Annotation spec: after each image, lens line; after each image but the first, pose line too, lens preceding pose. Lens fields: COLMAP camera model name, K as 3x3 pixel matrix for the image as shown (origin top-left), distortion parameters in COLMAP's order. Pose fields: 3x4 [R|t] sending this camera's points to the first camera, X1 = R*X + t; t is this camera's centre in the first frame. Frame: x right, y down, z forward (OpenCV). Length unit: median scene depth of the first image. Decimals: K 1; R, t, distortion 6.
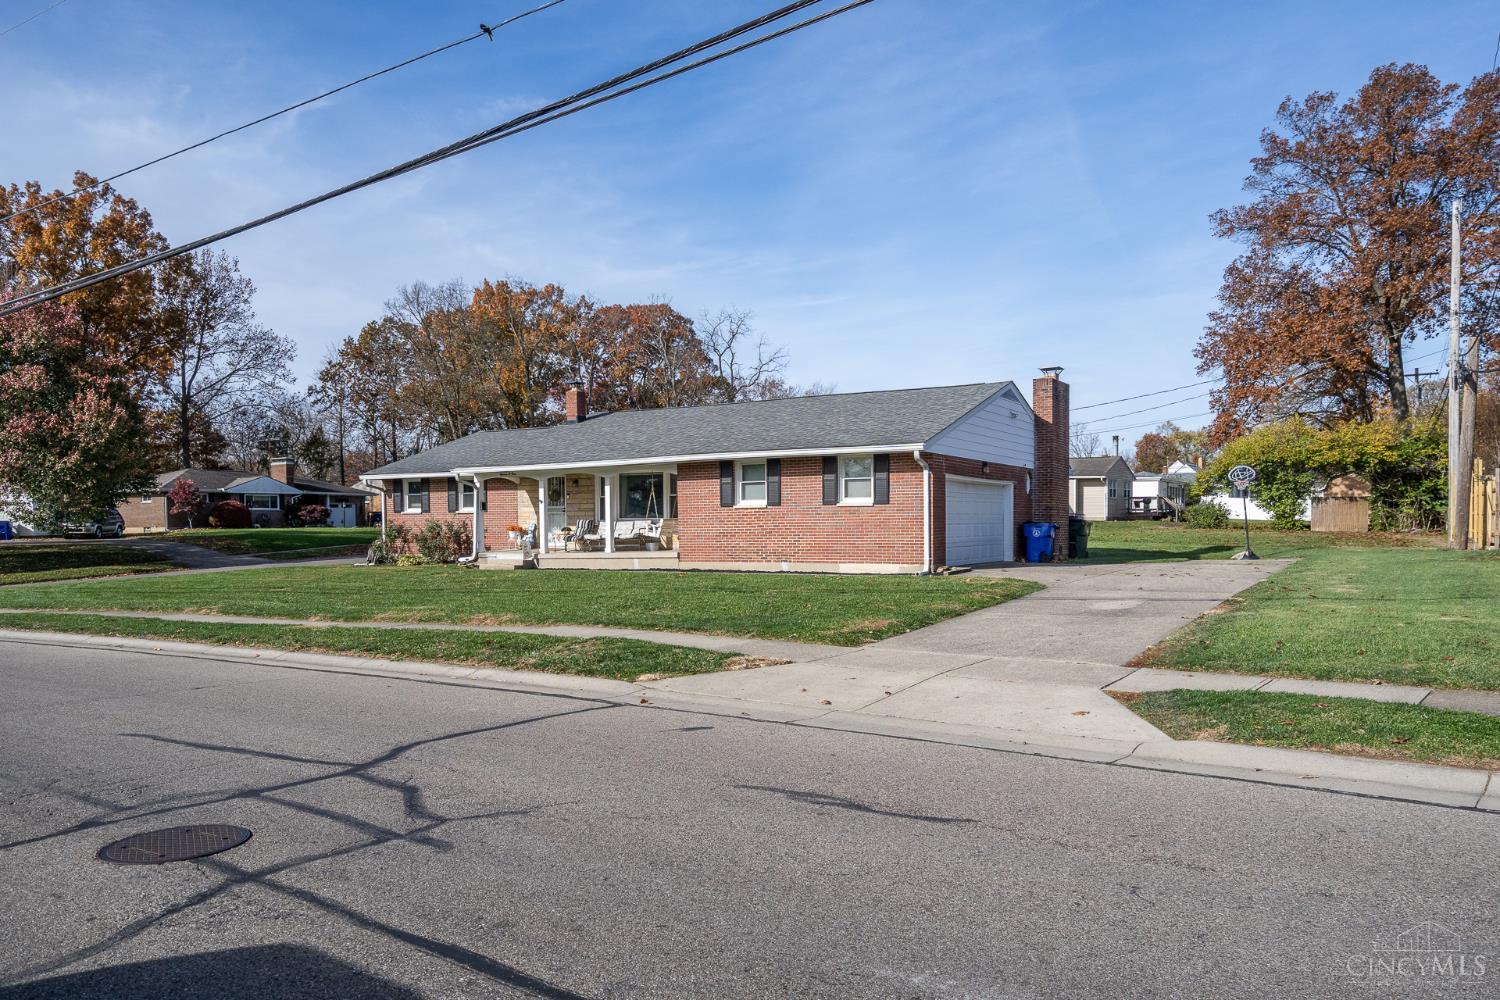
lens RADIAL K [[1047.2, 0, 739.0], [0, 1047.2, 542.1], [0, 0, 1]] dist [-0.014062, 0.001157]
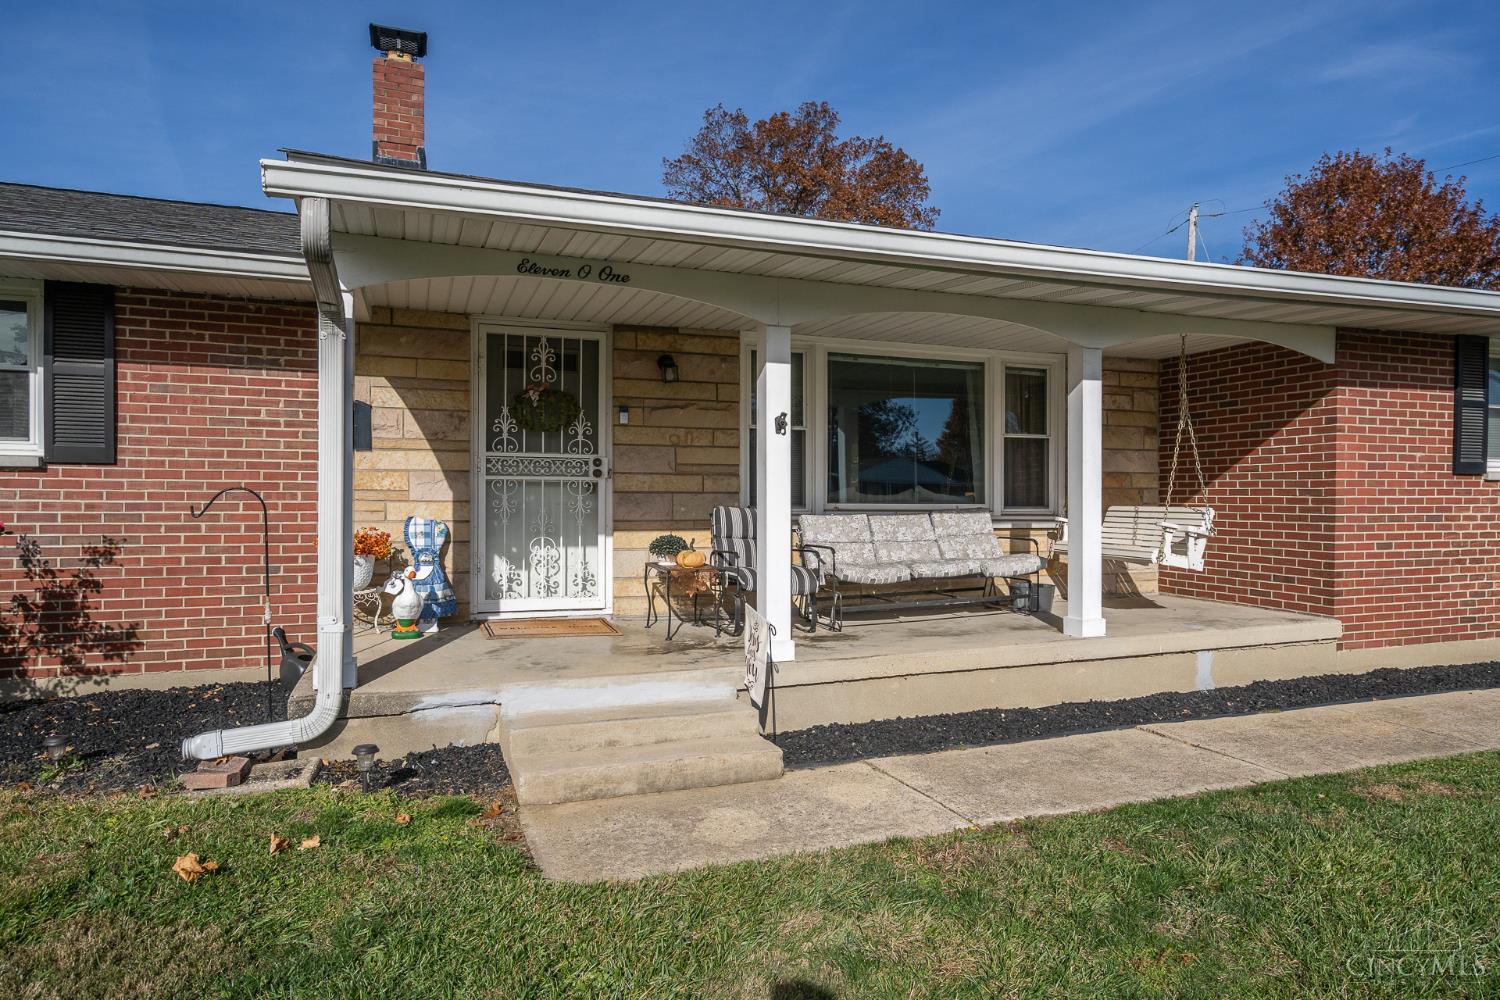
lens RADIAL K [[904.0, 0, 749.9], [0, 904.0, 499.4], [0, 0, 1]] dist [0.003638, 0.000425]
pose [[0.626054, -0.002050, 0.779777, -0.232609], [0.005742, 0.999982, -0.001981, -0.016217], [-0.779758, 0.005717, 0.626054, 0.607652]]
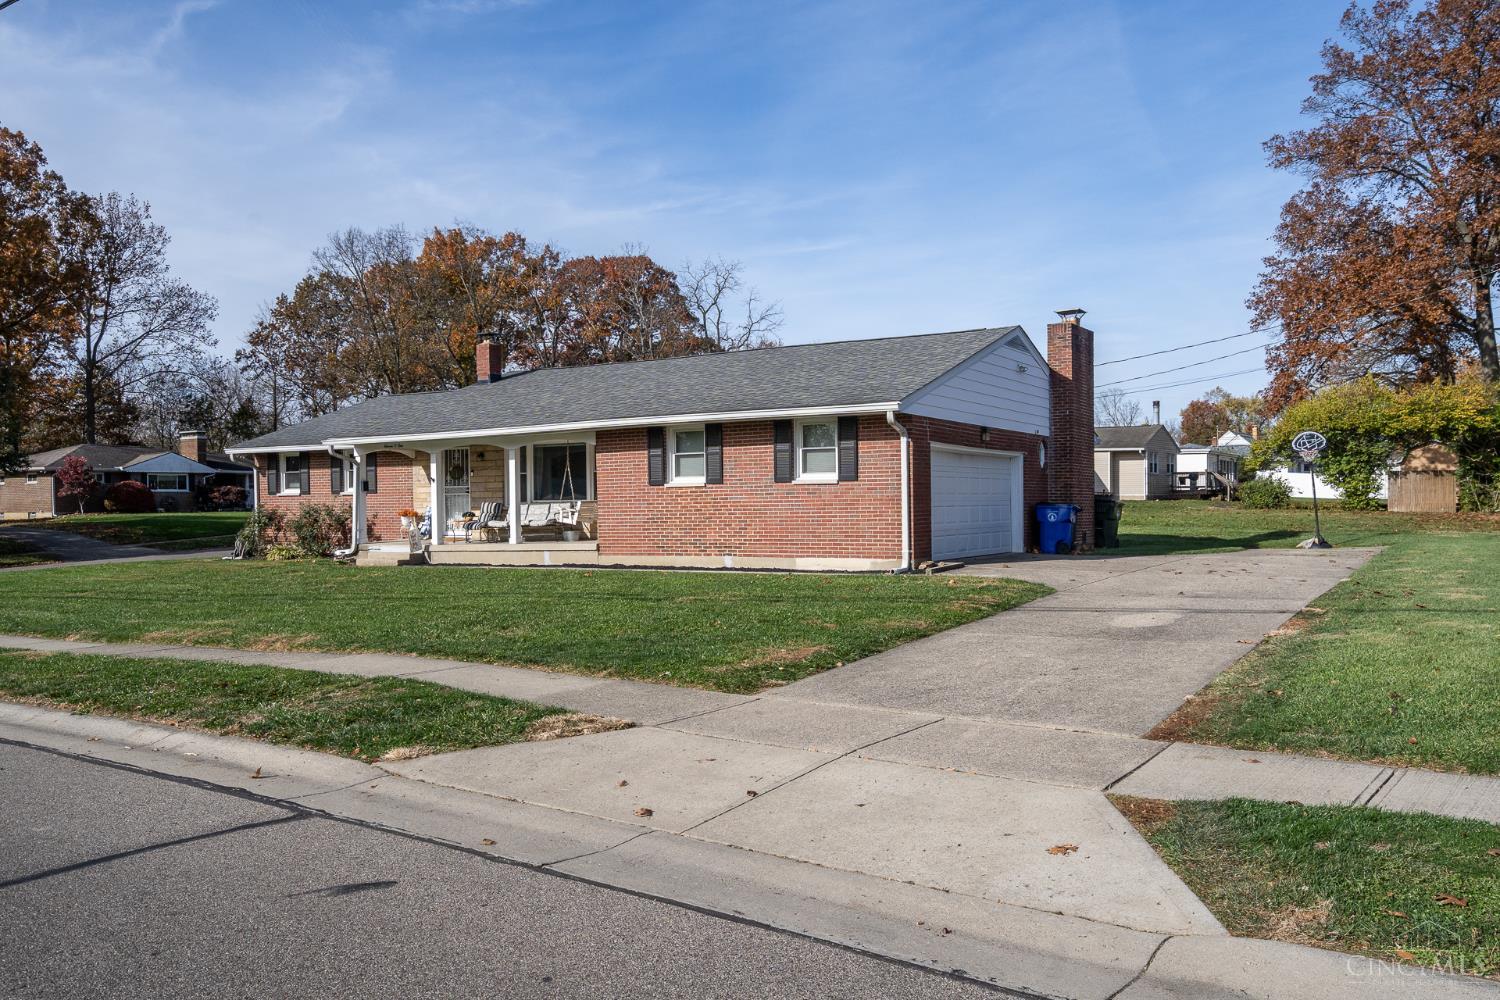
lens RADIAL K [[1164.2, 0, 749.5], [0, 1164.2, 502.9], [0, 0, 1]] dist [-0.004794, -0.003951]
pose [[0.999973, -0.004334, 0.005942, 0.032367], [0.004448, 0.999806, -0.019183, -0.002194], [-0.005858, 0.019209, 0.999798, 0.077363]]
